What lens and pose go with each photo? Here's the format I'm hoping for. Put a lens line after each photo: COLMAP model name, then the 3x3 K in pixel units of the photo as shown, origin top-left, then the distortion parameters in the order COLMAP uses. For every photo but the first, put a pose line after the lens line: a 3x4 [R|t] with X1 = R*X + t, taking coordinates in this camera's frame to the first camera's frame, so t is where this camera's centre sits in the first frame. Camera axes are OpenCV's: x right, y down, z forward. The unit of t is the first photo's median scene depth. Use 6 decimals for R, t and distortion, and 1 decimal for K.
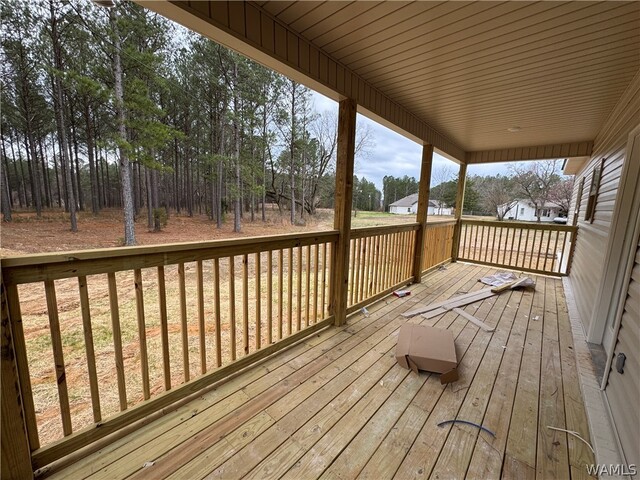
lens RADIAL K [[255.7, 0, 320.0], [0, 255.7, 240.0], [0, 0, 1]] dist [-0.001086, -0.000208]
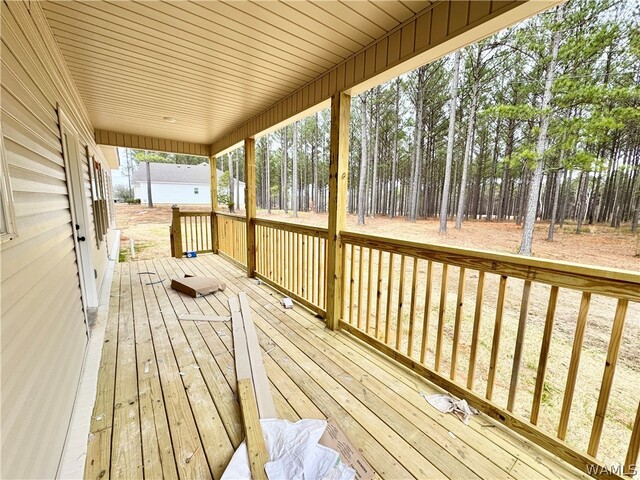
lens RADIAL K [[249.2, 0, 320.0], [0, 249.2, 240.0], [0, 0, 1]] dist [-0.000968, -0.000185]
pose [[-0.185382, 0.107904, -0.976724, 1.185023], [-0.159317, 0.977502, 0.138229, -0.143347], [0.969666, 0.181234, -0.164020, 1.293316]]
